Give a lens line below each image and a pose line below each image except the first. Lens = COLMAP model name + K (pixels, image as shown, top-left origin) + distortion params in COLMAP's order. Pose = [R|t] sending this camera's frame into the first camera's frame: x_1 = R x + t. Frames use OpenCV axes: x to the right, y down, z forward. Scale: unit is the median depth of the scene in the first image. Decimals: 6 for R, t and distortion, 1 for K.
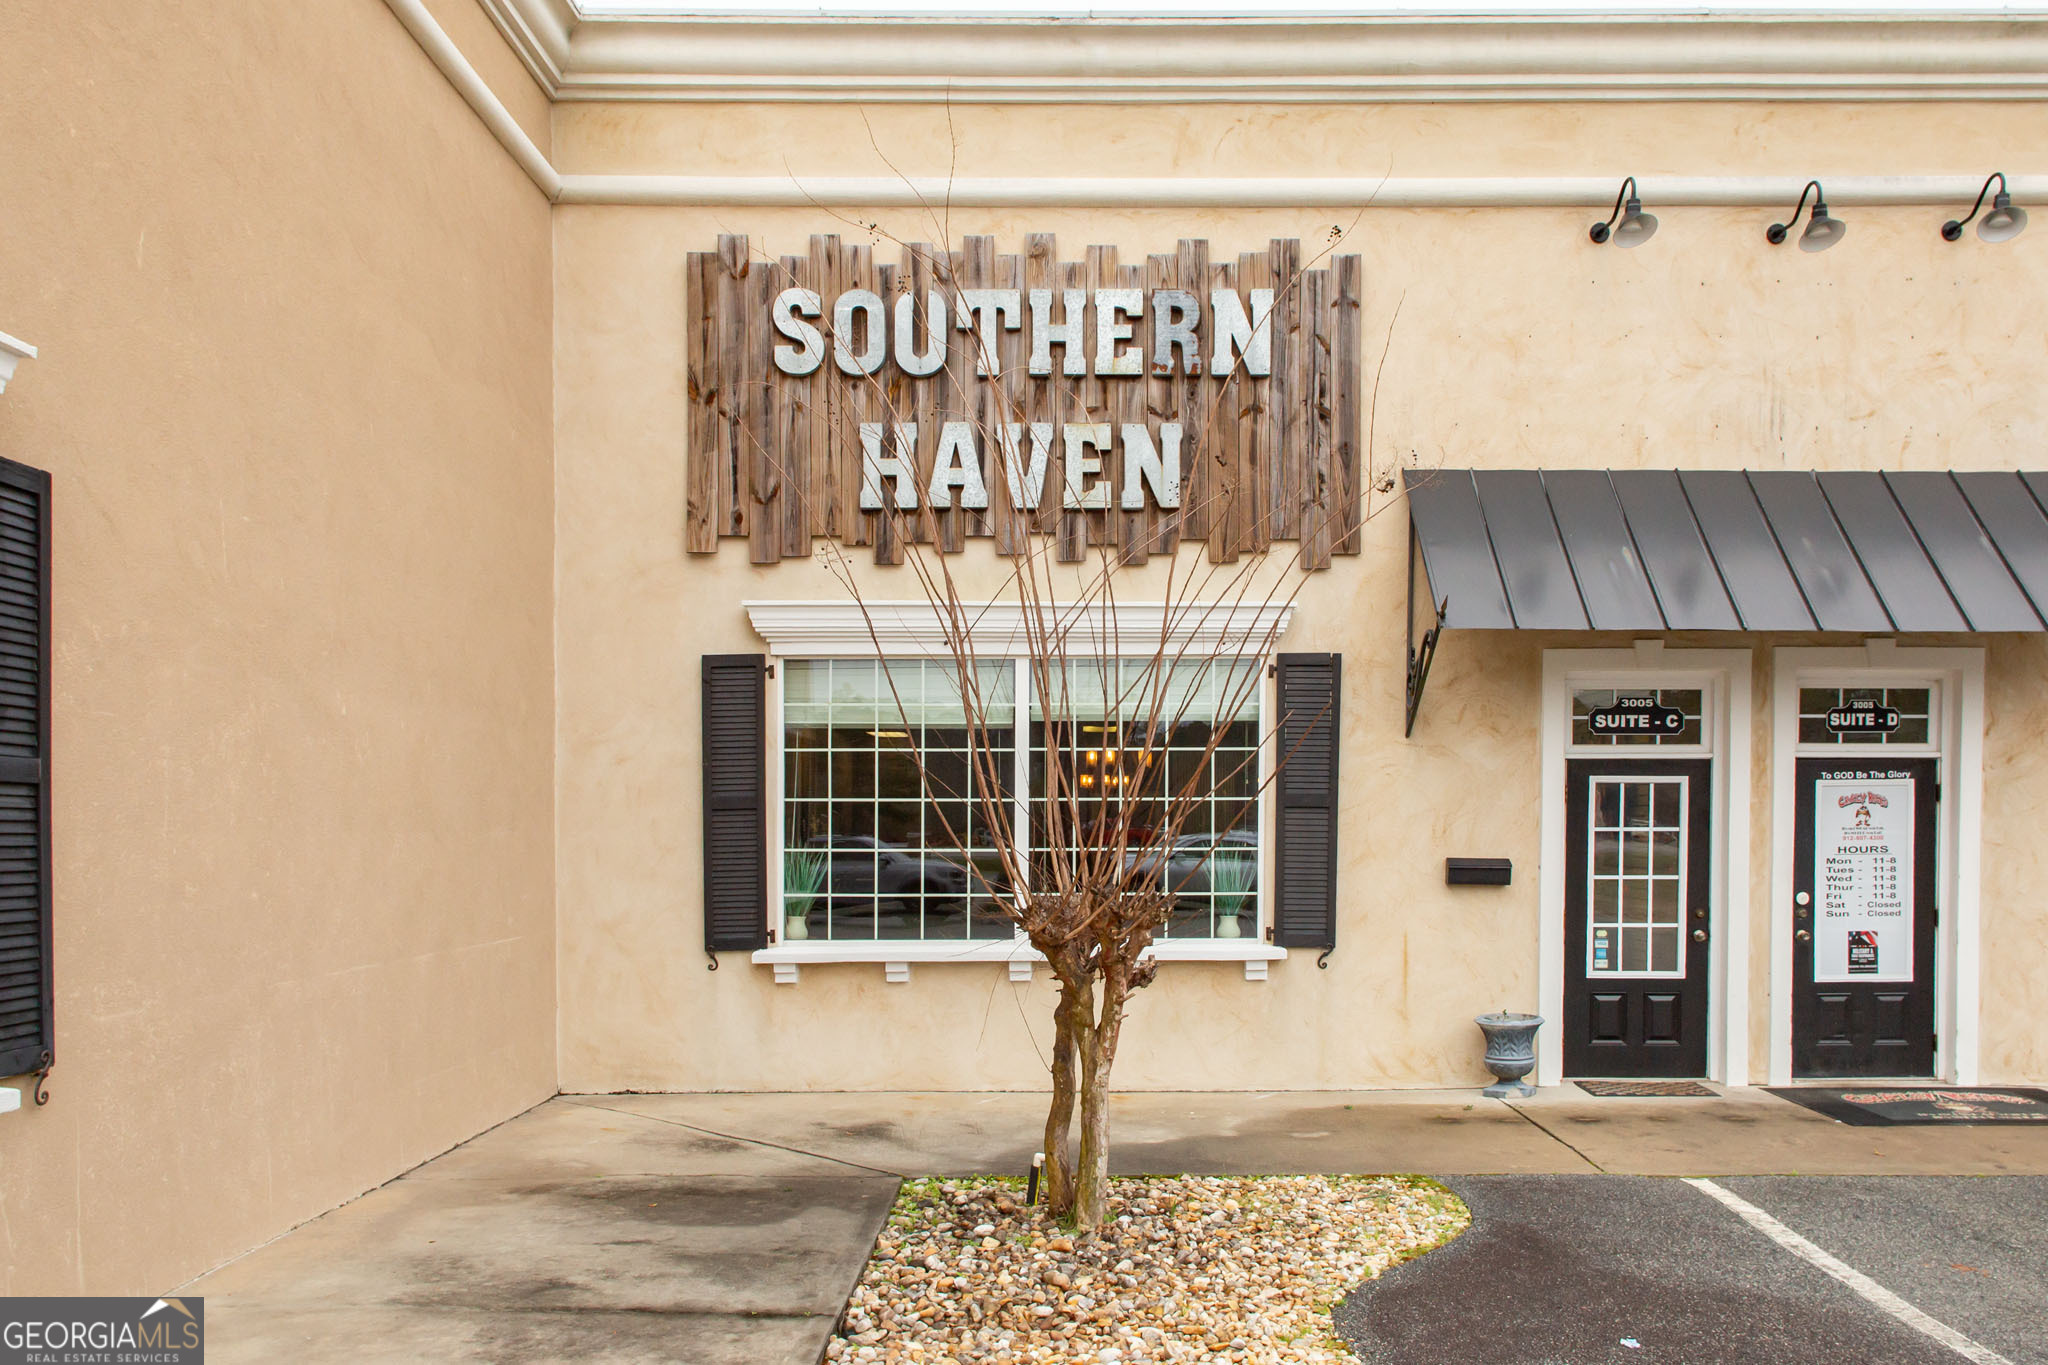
lens RADIAL K [[1470.7, 0, 1070.5], [0, 1470.7, 911.0], [0, 0, 1]] dist [0.006715, 0.001734]
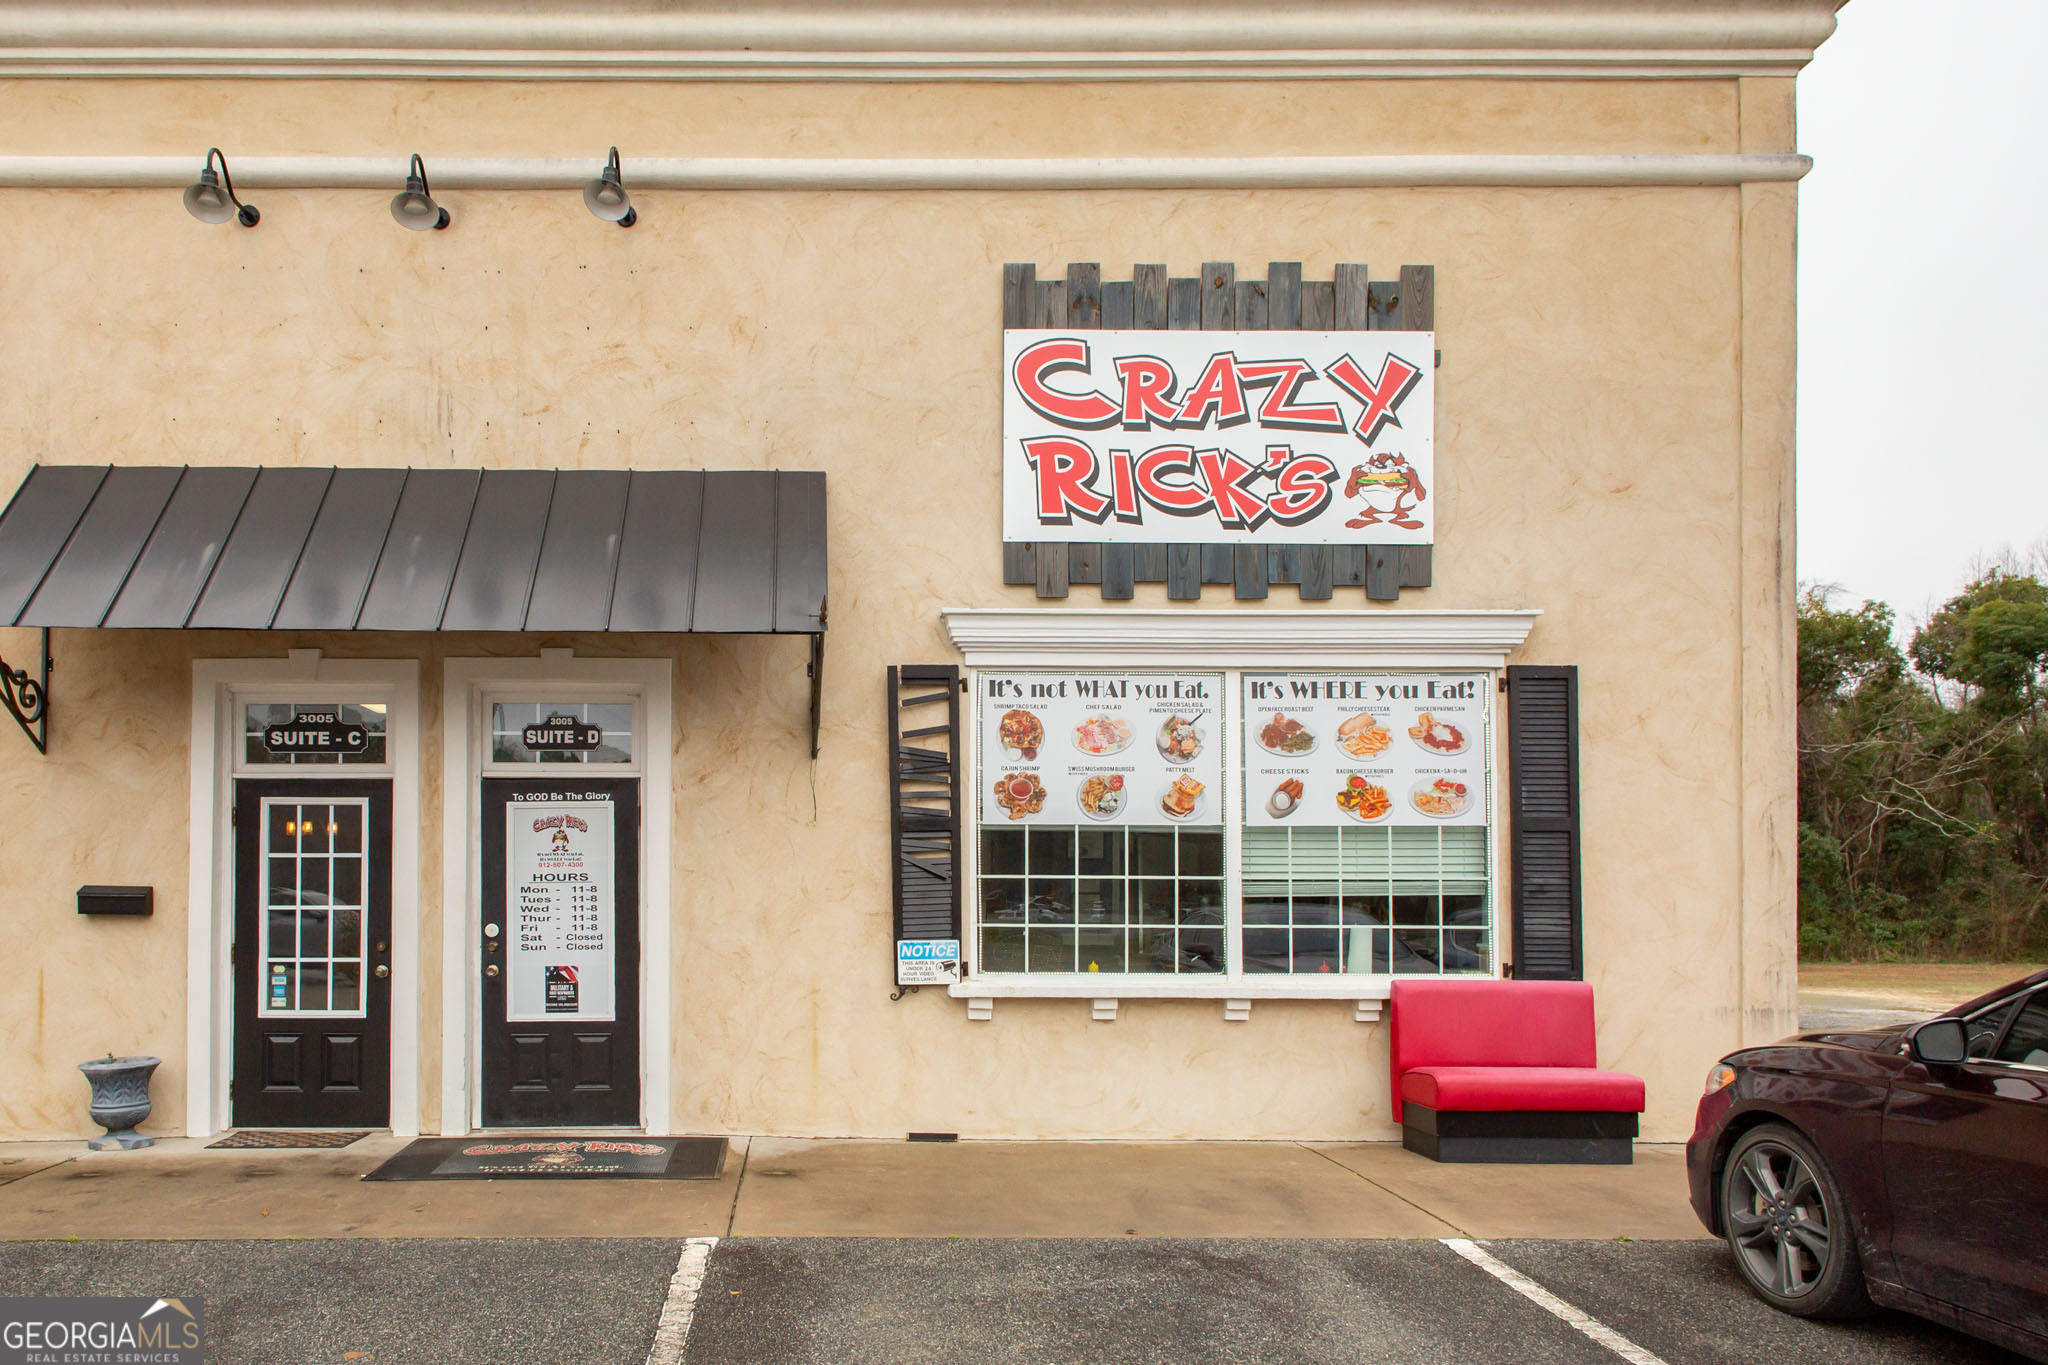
lens RADIAL K [[1470.7, 0, 1070.5], [0, 1470.7, 911.0], [0, 0, 1]] dist [0.006715, 0.001734]
pose [[1.000000, -0.000162, 0.000861, 0.869522], [0.000198, 0.999141, -0.041432, 0.017680], [-0.000854, 0.041432, 0.999141, 0.084441]]
